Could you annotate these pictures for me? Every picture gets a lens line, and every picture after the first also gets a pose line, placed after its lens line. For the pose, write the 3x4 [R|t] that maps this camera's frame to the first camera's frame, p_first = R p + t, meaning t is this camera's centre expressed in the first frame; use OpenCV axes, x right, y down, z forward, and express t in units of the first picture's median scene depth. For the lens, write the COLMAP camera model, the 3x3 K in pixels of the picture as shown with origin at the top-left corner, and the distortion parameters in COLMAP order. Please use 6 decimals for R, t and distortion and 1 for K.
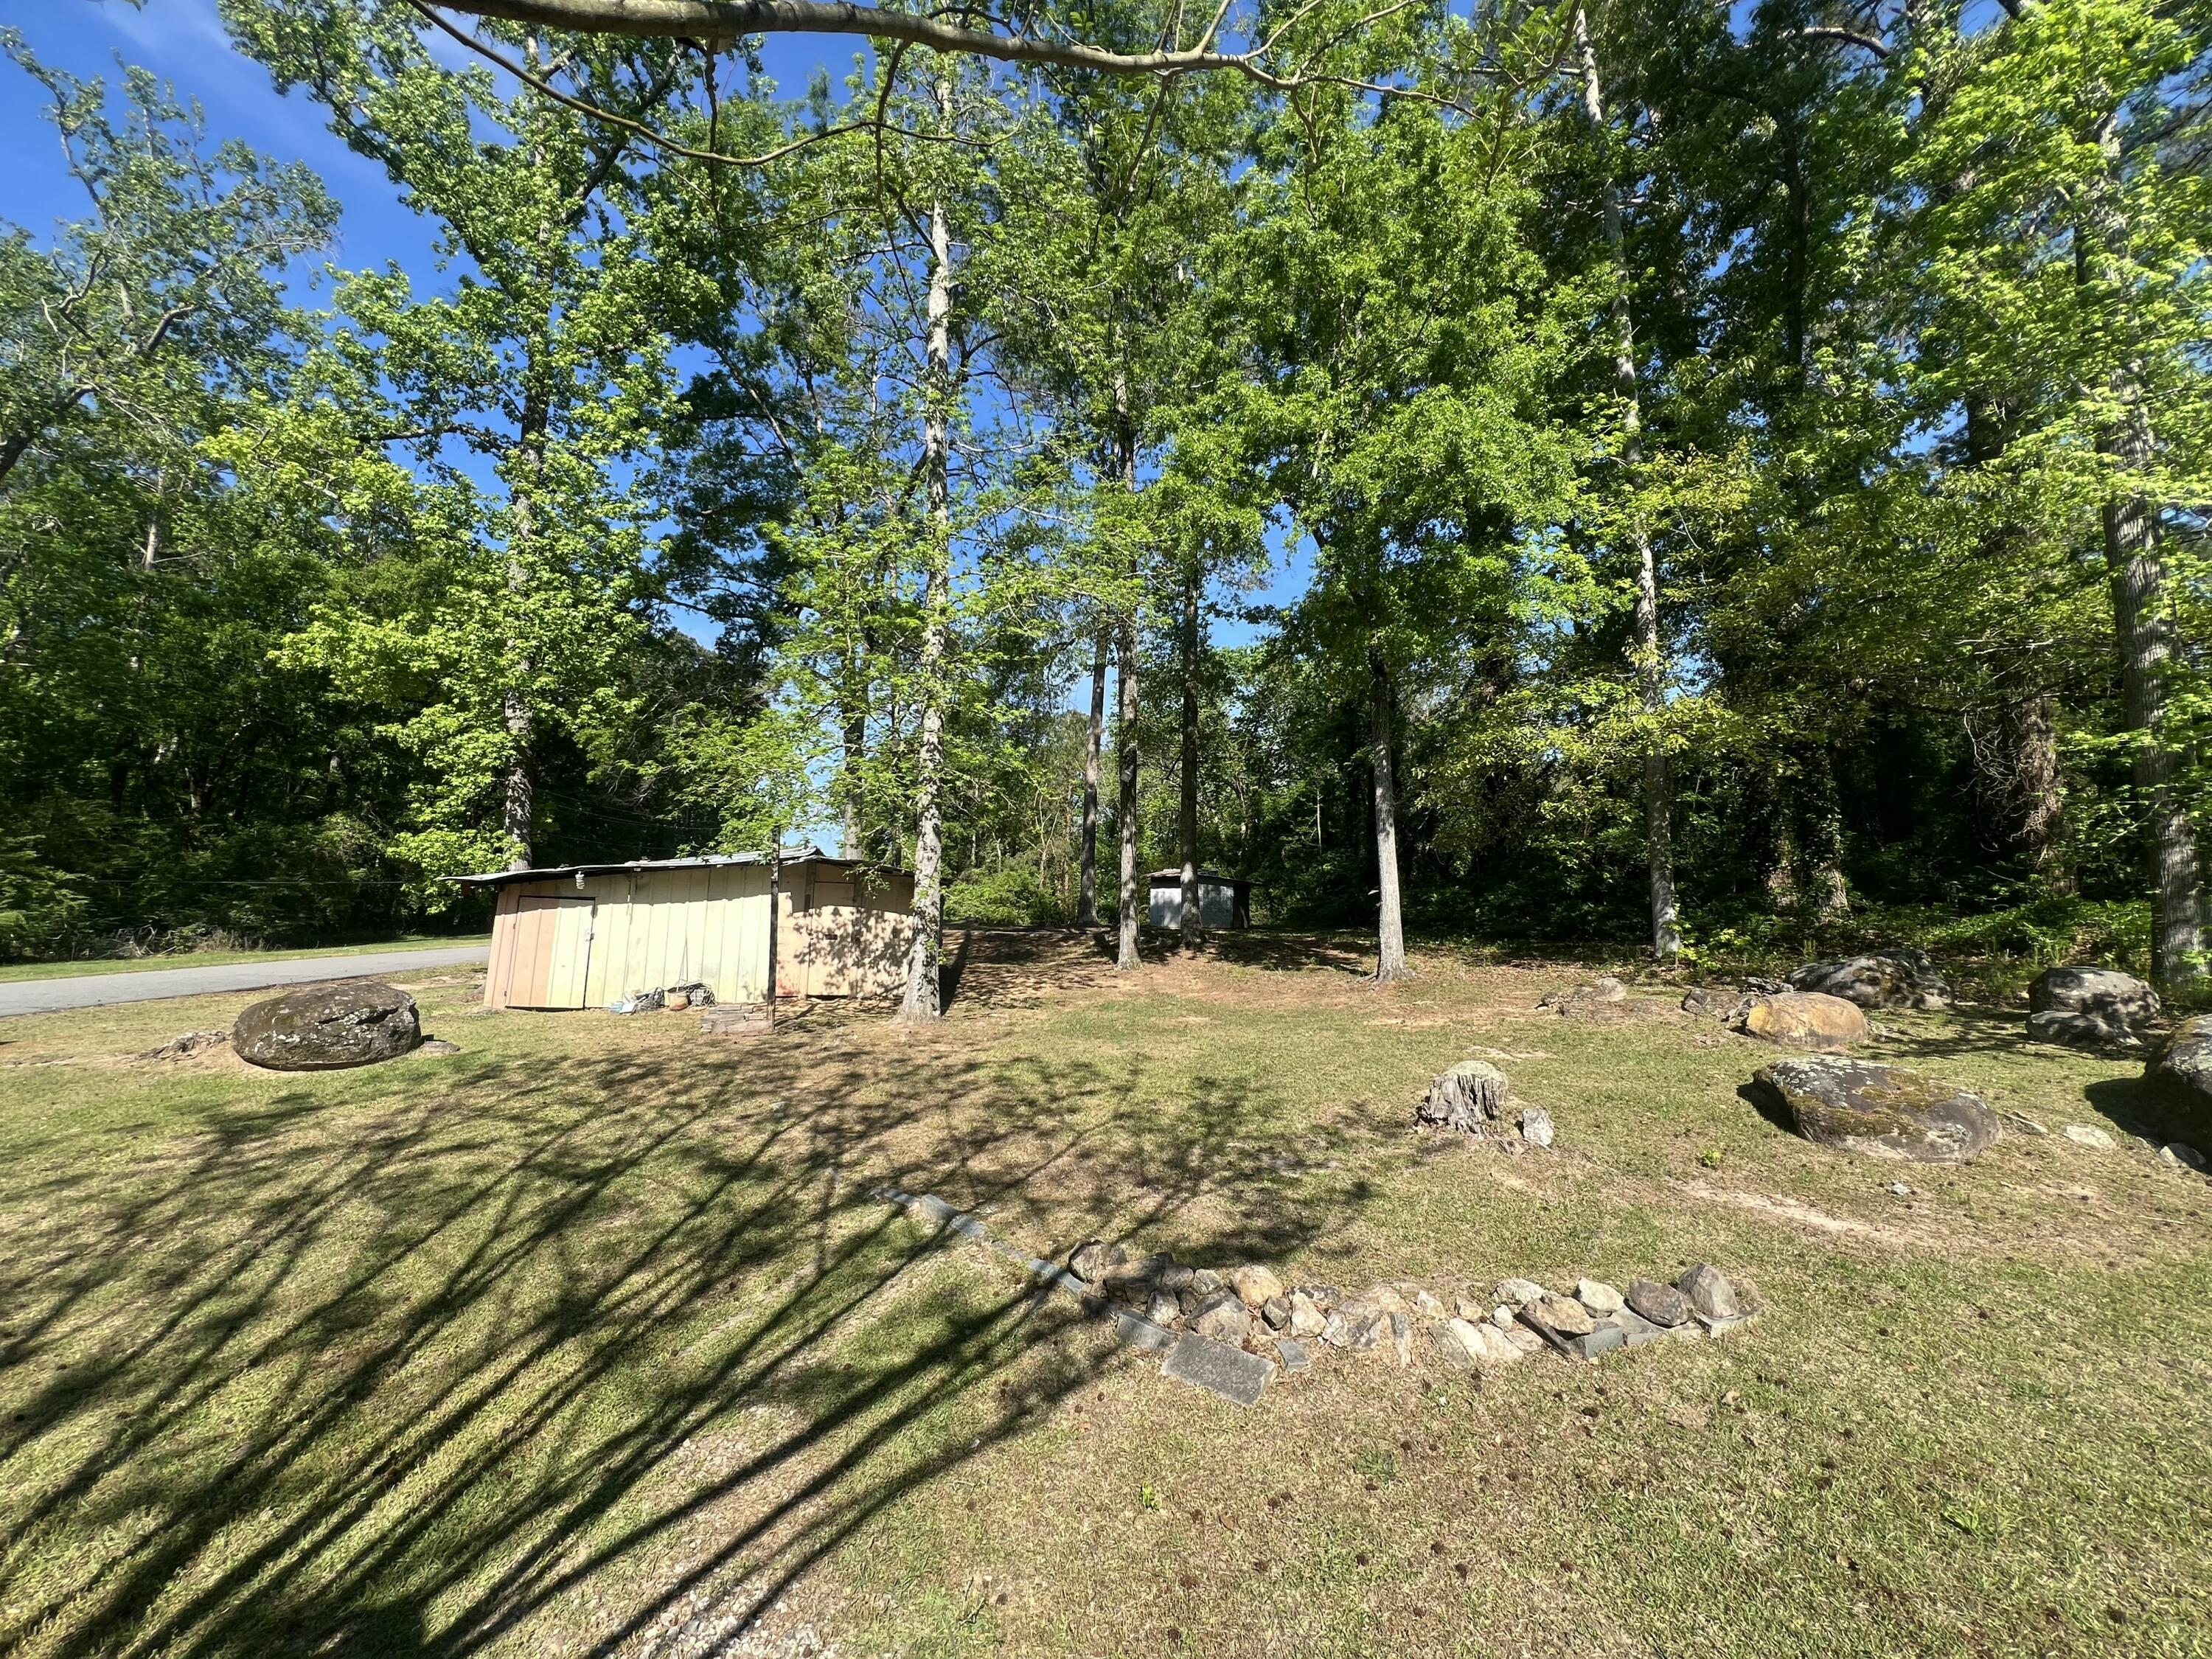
lens RADIAL K [[888.4, 0, 1100.7], [0, 888.4, 823.2], [0, 0, 1]] dist [-0.000659, 0.000669]
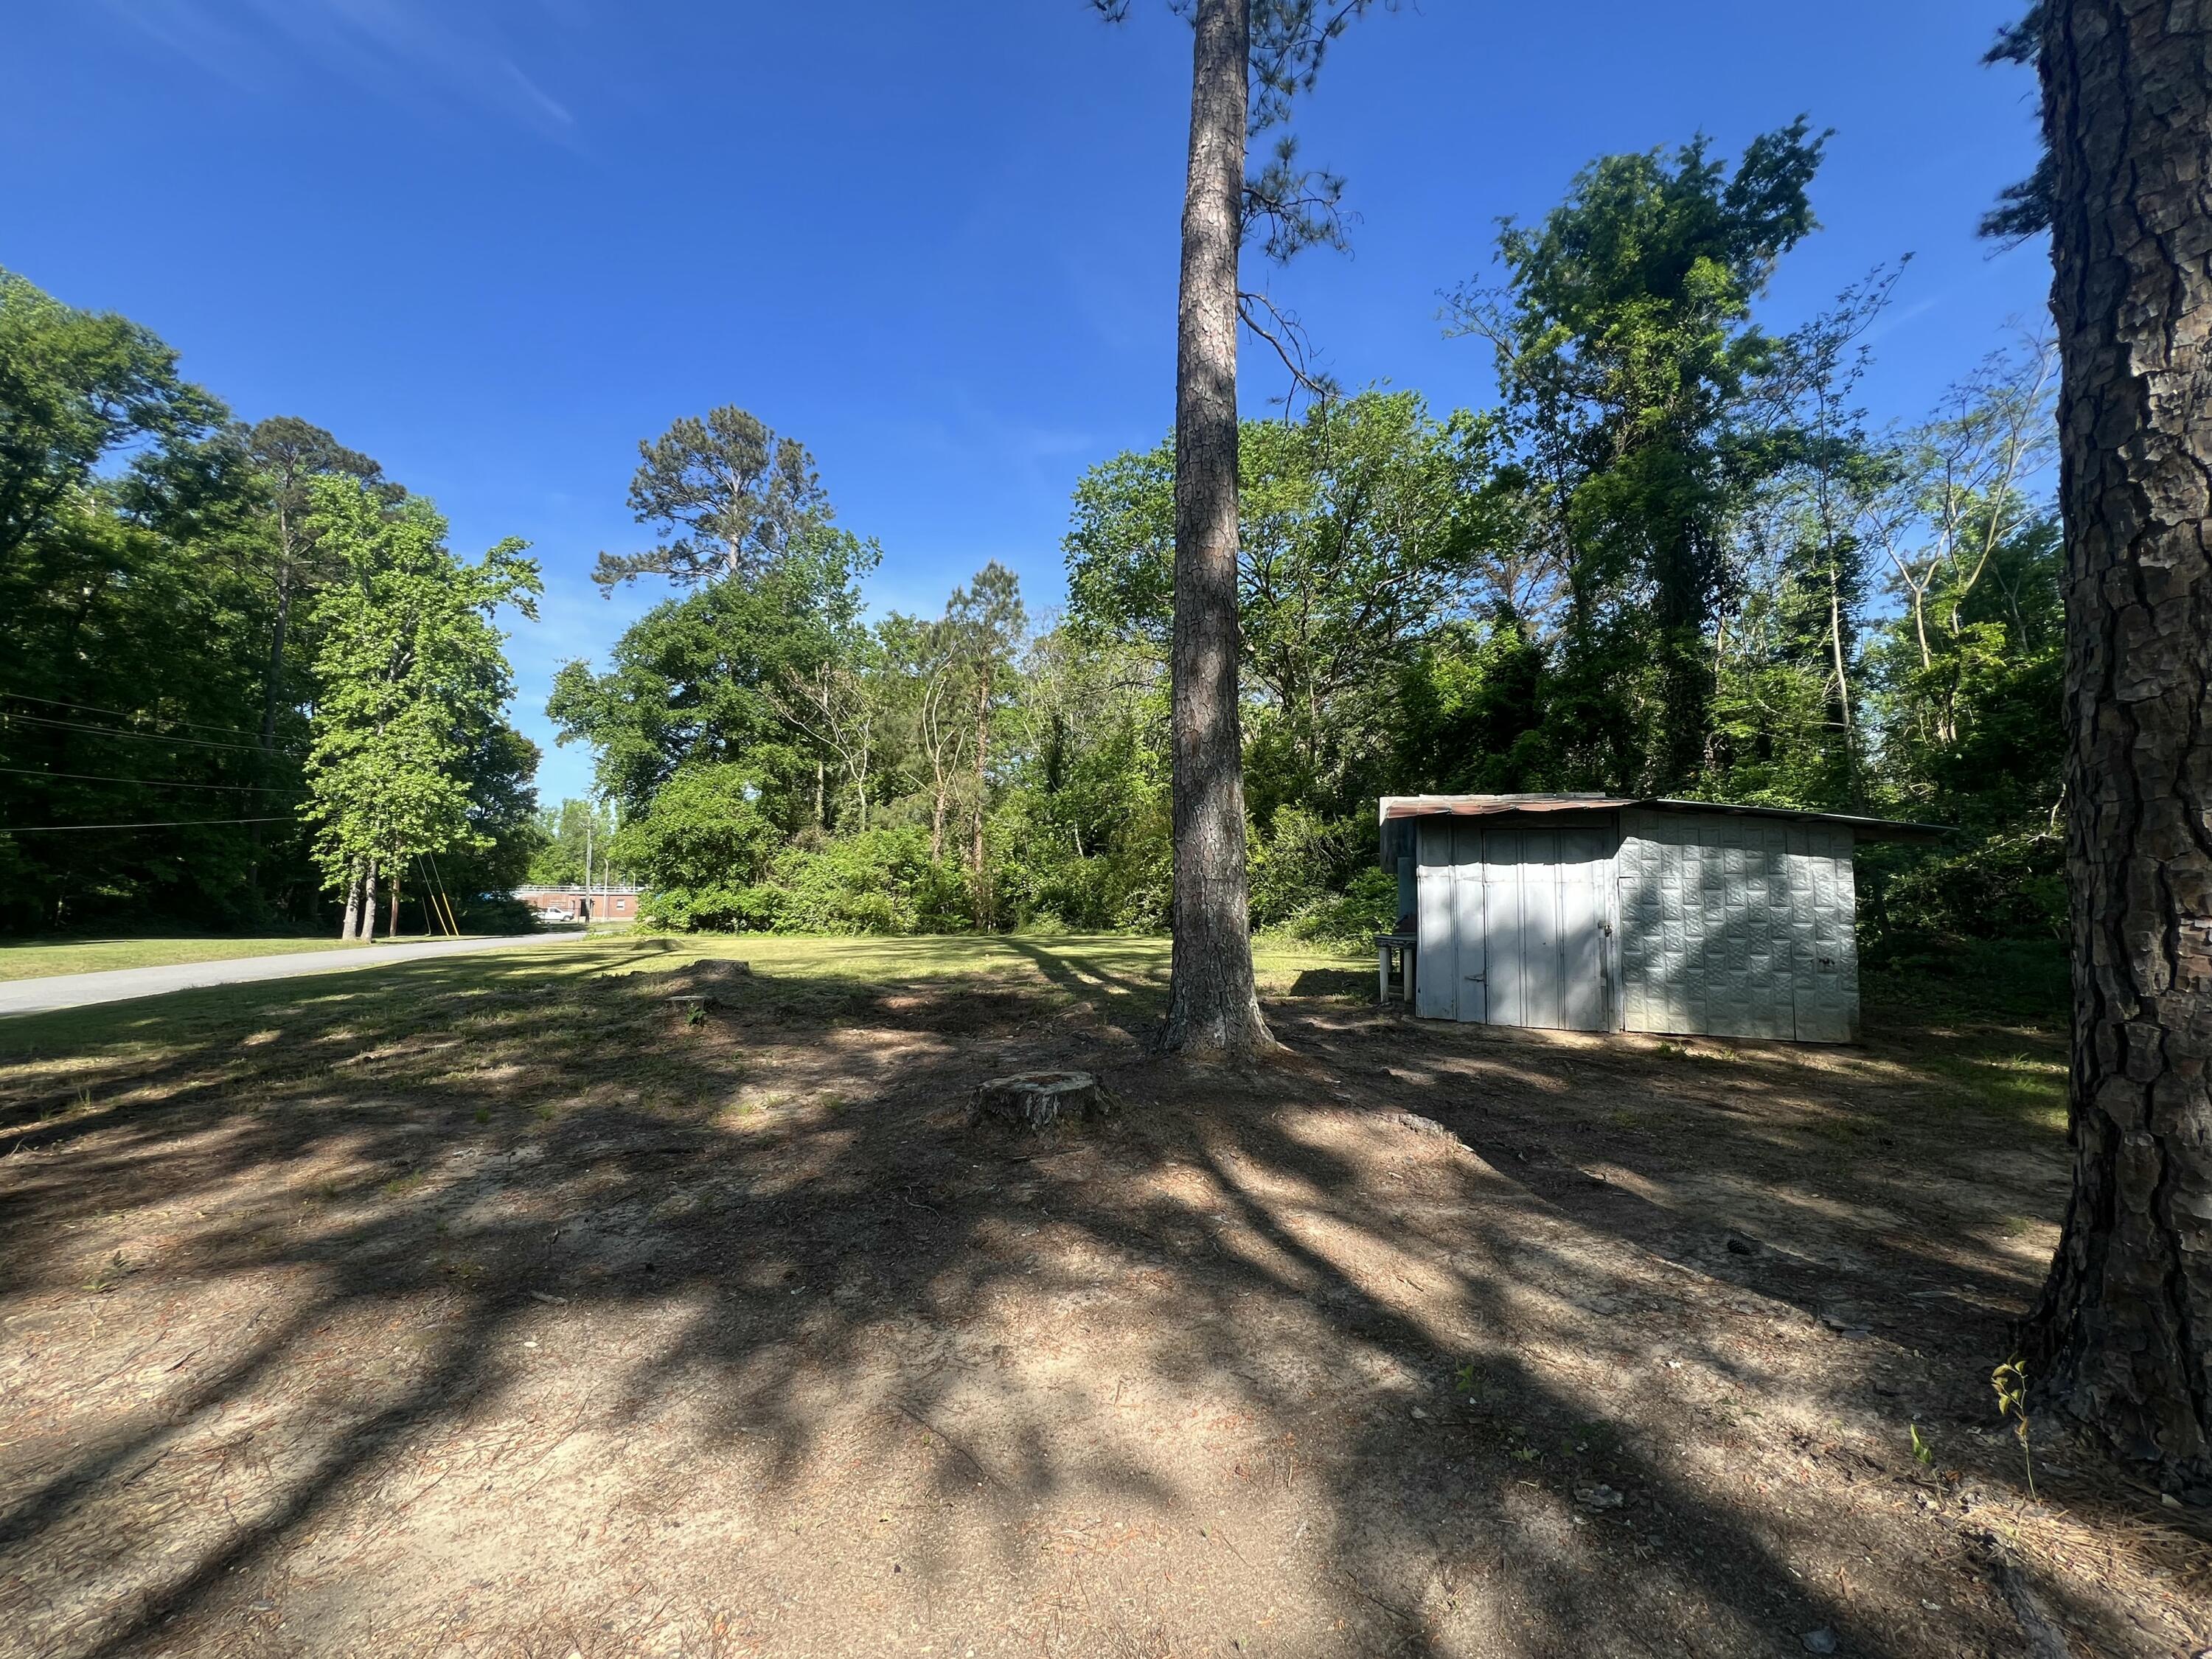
lens RADIAL K [[892.7, 0, 1102.3], [0, 892.7, 821.9], [0, 0, 1]] dist [-0.001010, 0.000225]
pose [[0.992108, 0.002210, 0.125370, -0.111365], [-0.006658, 0.999363, 0.035070, 0.095577], [-0.125213, -0.035627, 0.991490, 1.411954]]
